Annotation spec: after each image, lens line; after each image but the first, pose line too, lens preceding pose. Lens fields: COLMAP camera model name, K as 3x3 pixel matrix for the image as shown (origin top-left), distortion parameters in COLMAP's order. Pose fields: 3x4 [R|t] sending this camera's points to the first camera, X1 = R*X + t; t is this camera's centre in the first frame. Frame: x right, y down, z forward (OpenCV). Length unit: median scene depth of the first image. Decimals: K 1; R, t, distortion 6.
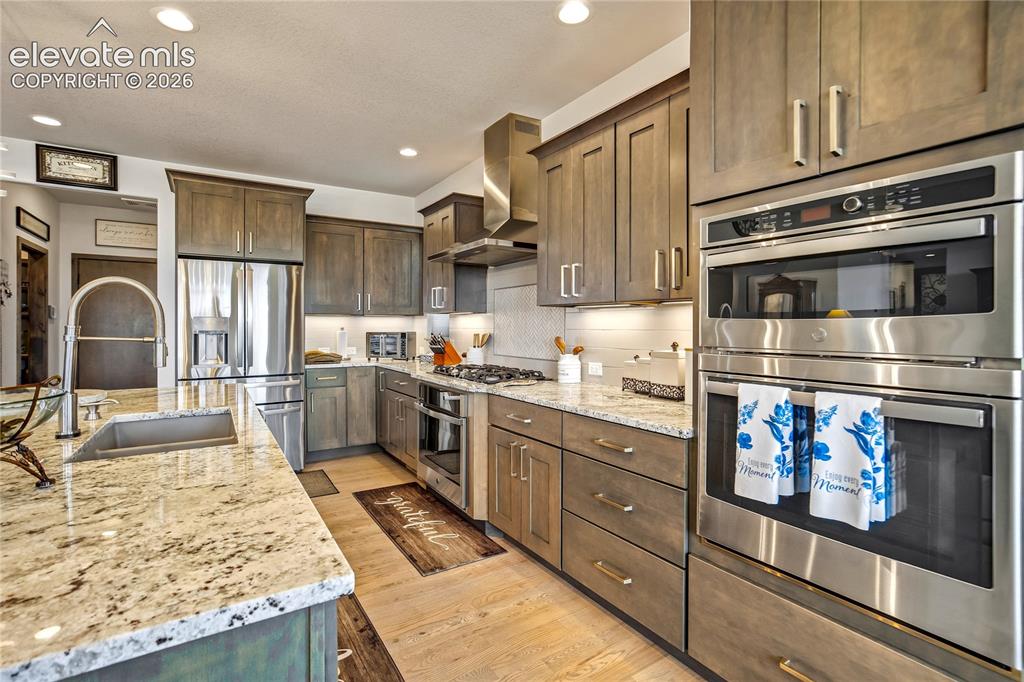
lens RADIAL K [[476.9, 0, 508.4], [0, 476.9, 326.2], [0, 0, 1]] dist [-0.024105, 0.007665]
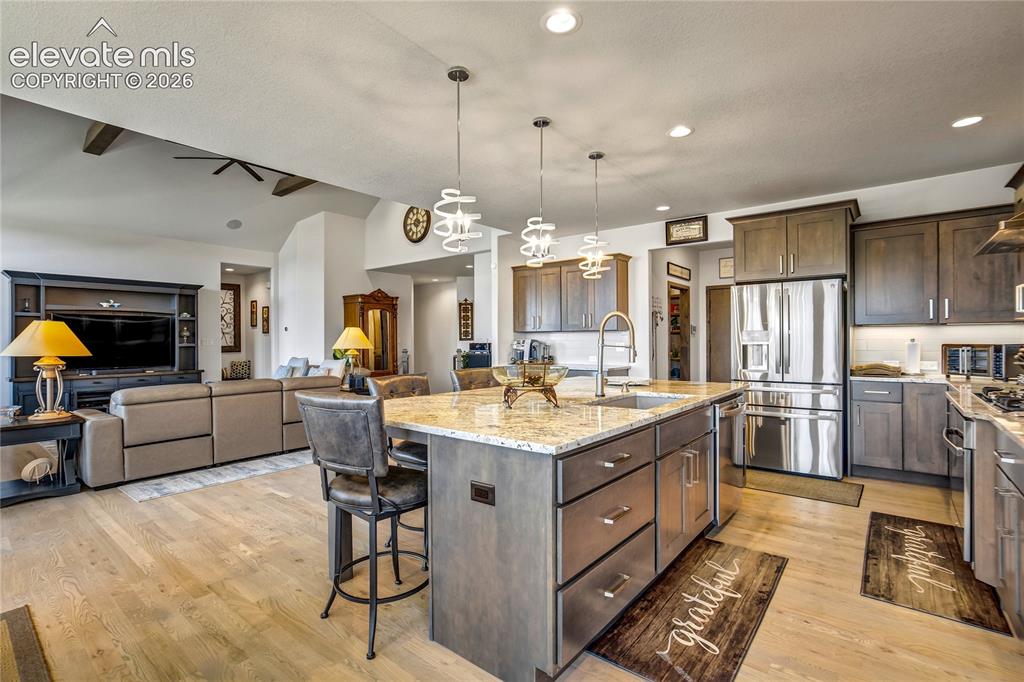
lens RADIAL K [[476.9, 0, 518.3], [0, 476.9, 340.8], [0, 0, 1]] dist [-0.024105, 0.007665]
pose [[0.328360, -0.001097, -0.944552, 0.324568], [0.005842, 0.999983, 0.000869, 0.002163], [0.944535, -0.005804, 0.328360, 0.015738]]
